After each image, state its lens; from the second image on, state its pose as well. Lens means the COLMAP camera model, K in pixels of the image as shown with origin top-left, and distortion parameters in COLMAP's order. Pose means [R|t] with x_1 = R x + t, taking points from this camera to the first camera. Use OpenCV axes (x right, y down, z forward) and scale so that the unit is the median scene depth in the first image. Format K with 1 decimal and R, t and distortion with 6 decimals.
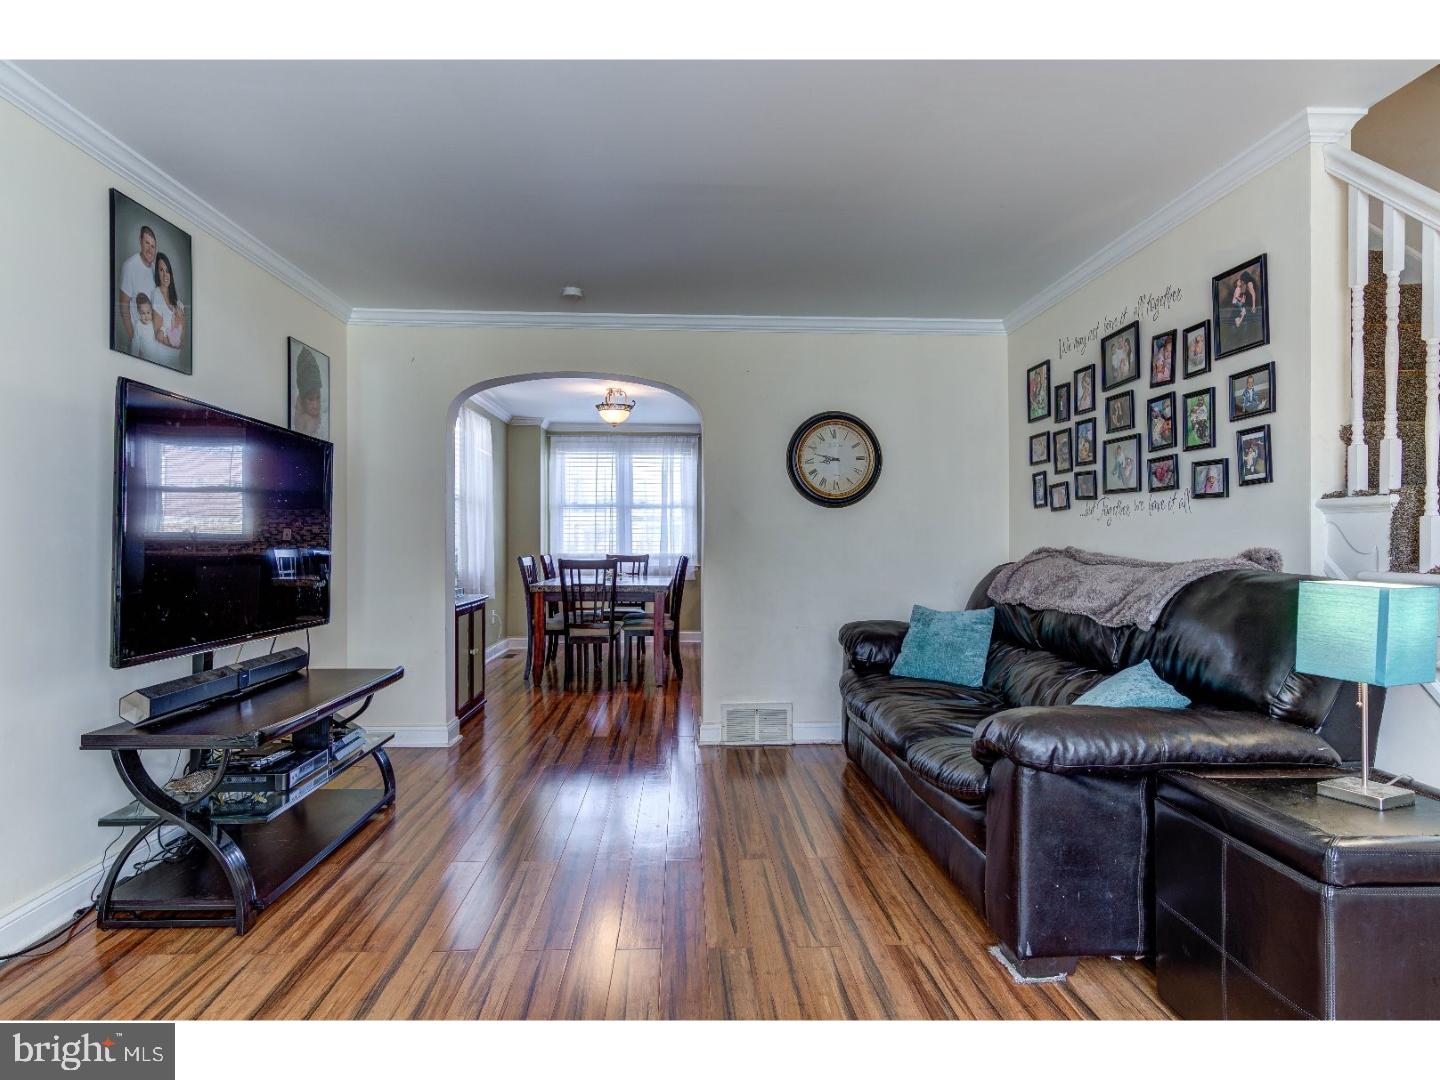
lens RADIAL K [[814.9, 0, 709.1], [0, 814.9, 545.3], [0, 0, 1]] dist [0.005449, -0.001084]
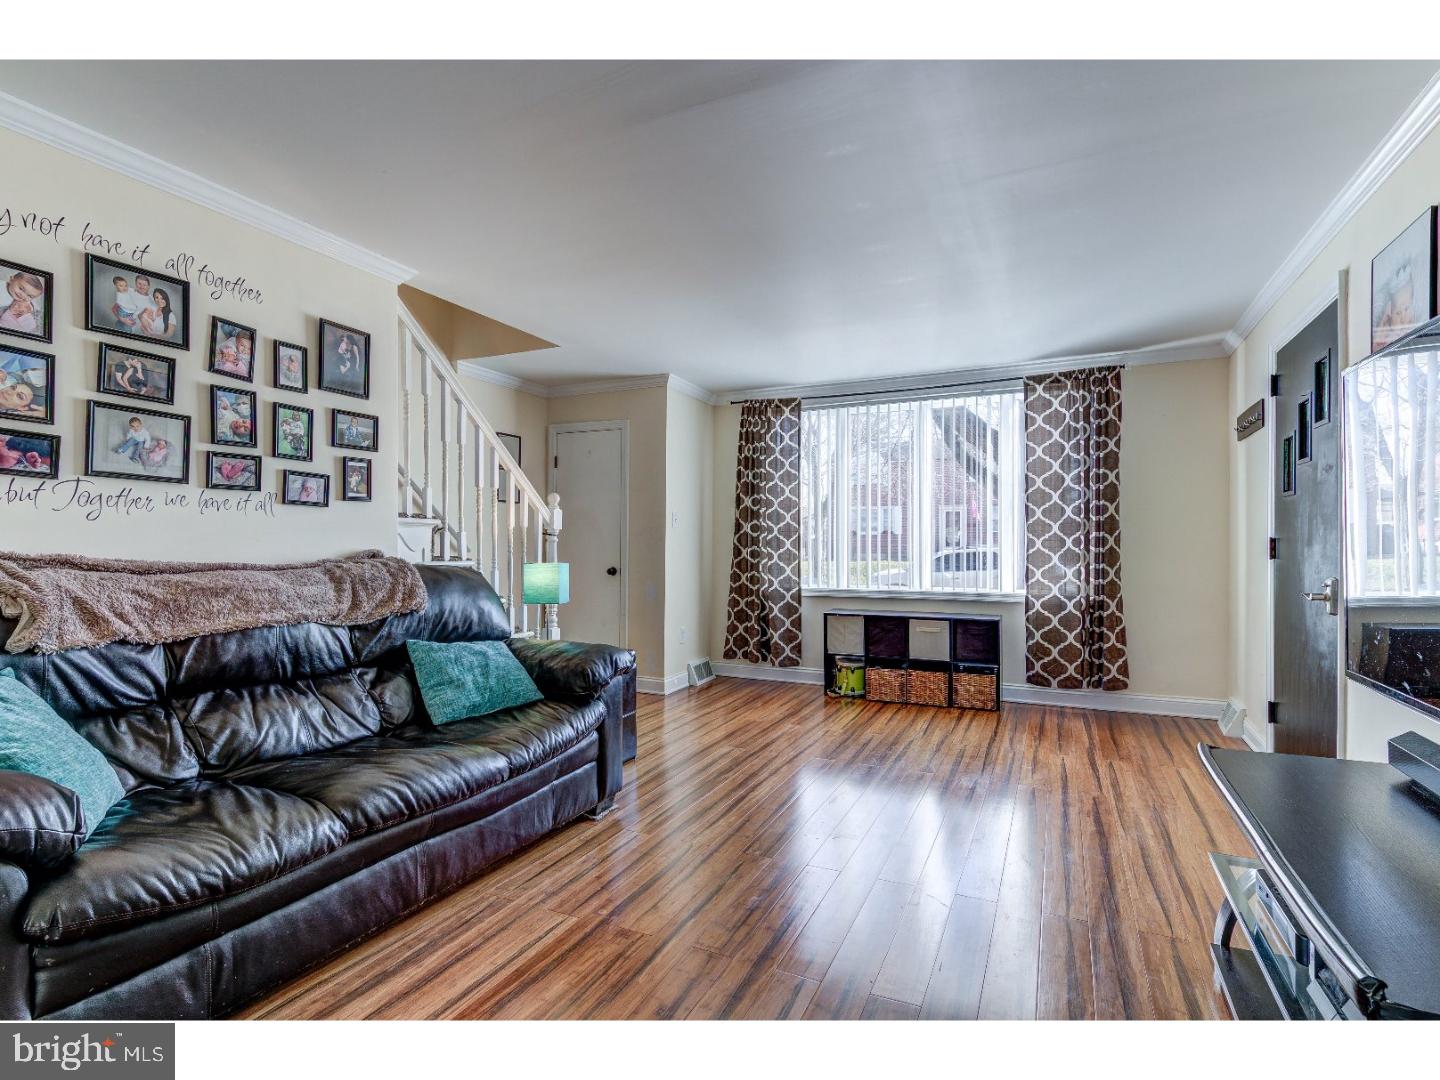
lens RADIAL K [[729.6, 0, 721.4], [0, 729.6, 540.5], [0, 0, 1]] dist [0.024109, -0.005008]
pose [[-0.889601, 0.001313, 0.456736, -0.389408], [-0.001306, 0.999984, -0.005418, -0.005046], [-0.456736, -0.005416, -0.889586, 1.753099]]
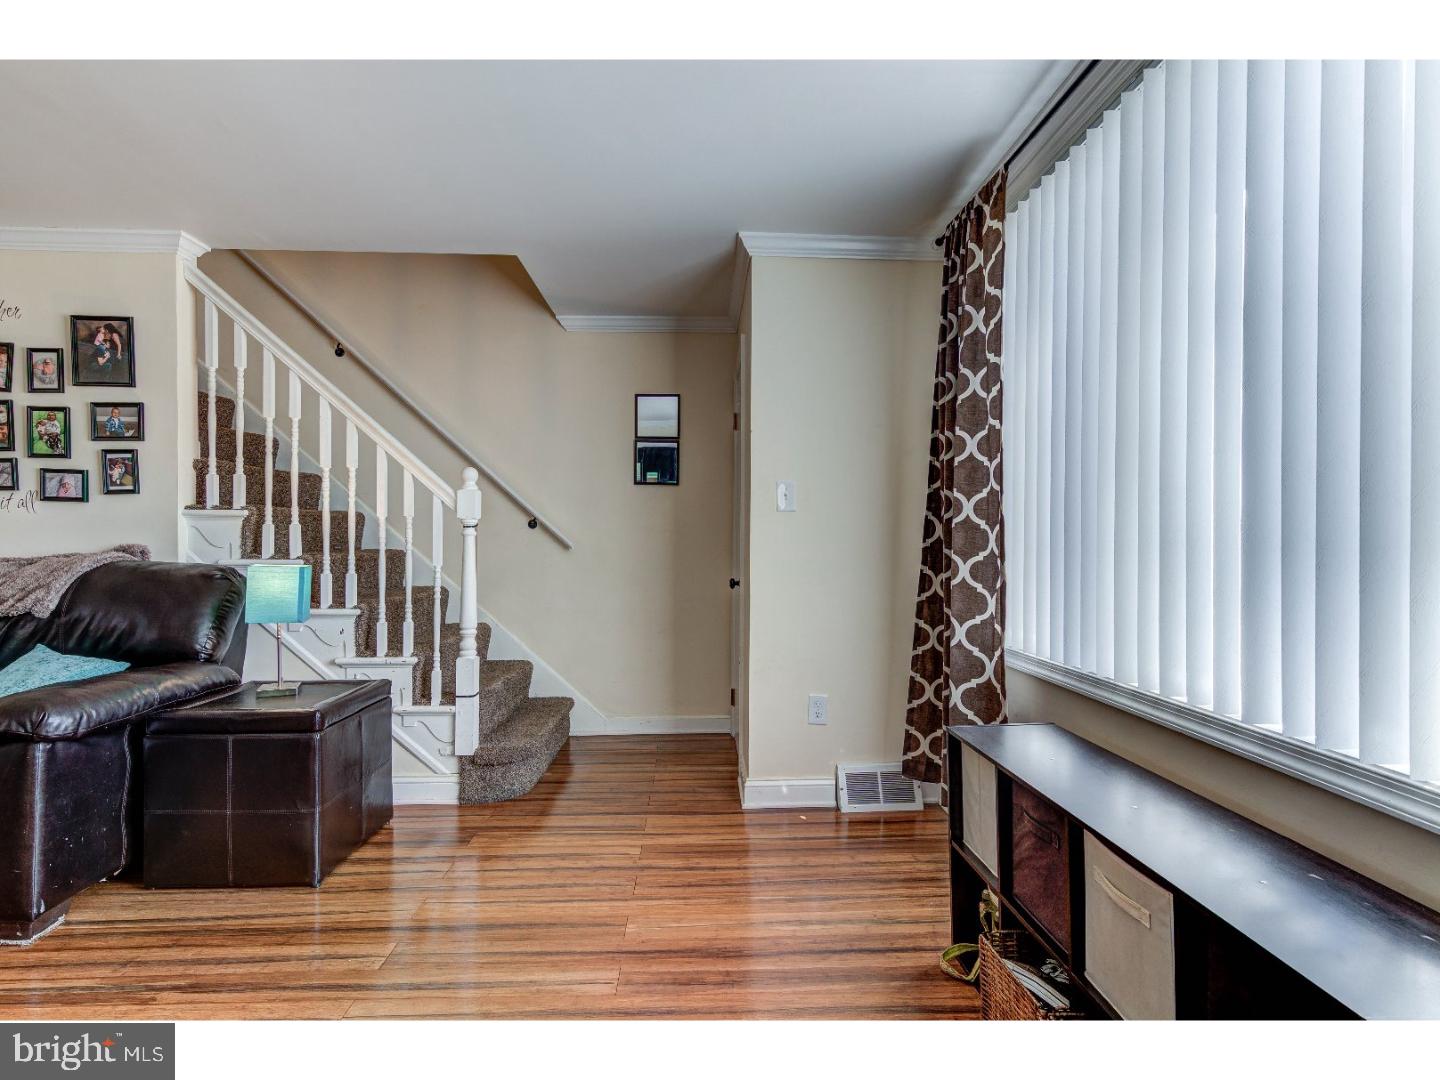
lens RADIAL K [[729.6, 0, 716.5], [0, 729.6, 542.5], [0, 0, 1]] dist [0.024109, -0.005008]
pose [[0.016201, -0.002981, 0.999864, -0.461955], [-0.002159, 0.999993, 0.003016, -0.004375], [-0.999866, -0.002208, 0.016194, 0.051138]]
